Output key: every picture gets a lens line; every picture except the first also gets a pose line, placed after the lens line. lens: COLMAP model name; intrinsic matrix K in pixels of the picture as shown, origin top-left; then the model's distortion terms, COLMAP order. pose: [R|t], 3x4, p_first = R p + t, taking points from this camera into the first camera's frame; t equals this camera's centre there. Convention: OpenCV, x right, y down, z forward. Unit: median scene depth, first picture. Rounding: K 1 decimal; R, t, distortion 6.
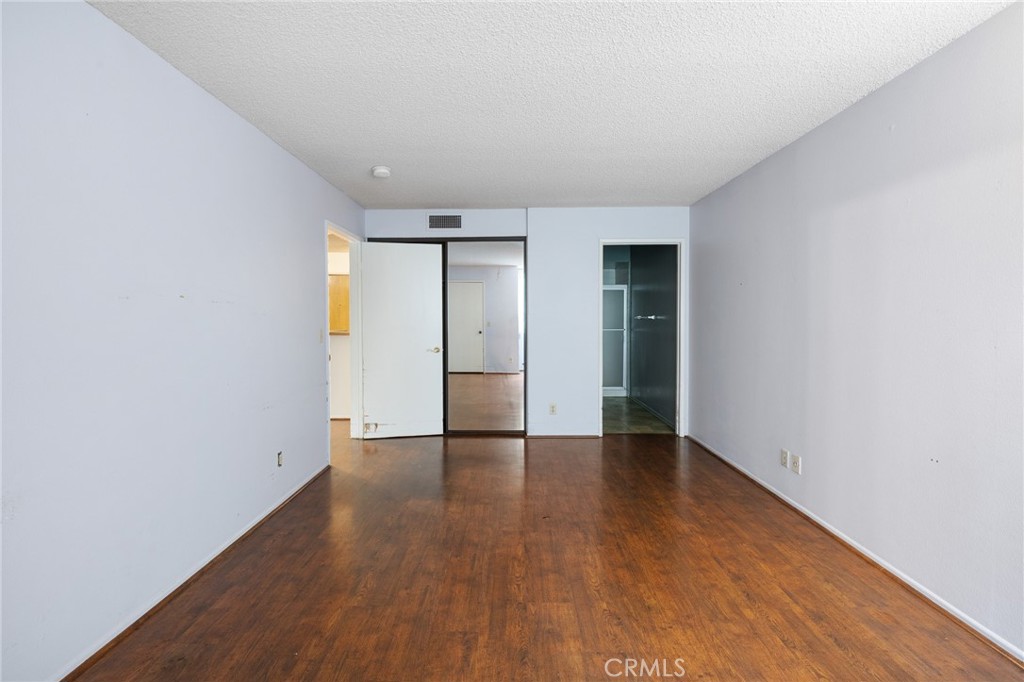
lens RADIAL K [[442.4, 0, 519.2], [0, 442.4, 322.5], [0, 0, 1]] dist [0.002117, -0.000116]
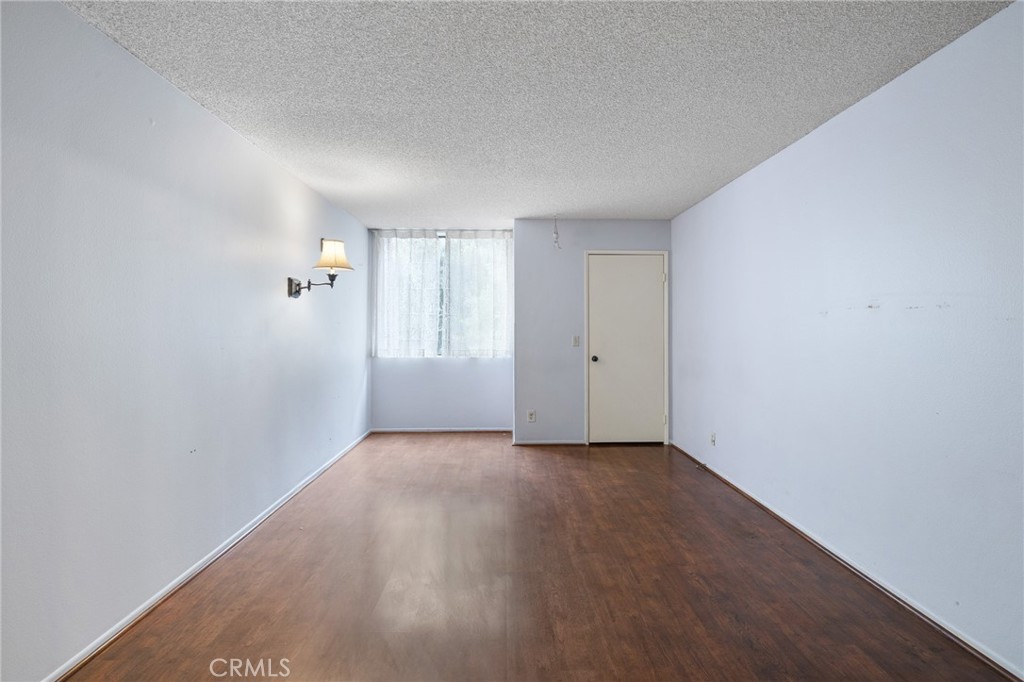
lens RADIAL K [[442.4, 0, 519.2], [0, 442.4, 322.5], [0, 0, 1]] dist [0.002117, -0.000116]
pose [[-0.999663, 0.000844, -0.025938, 0.107024], [0.000886, 0.999998, -0.001581, -0.021581], [0.025937, -0.001604, -0.999662, 2.078528]]
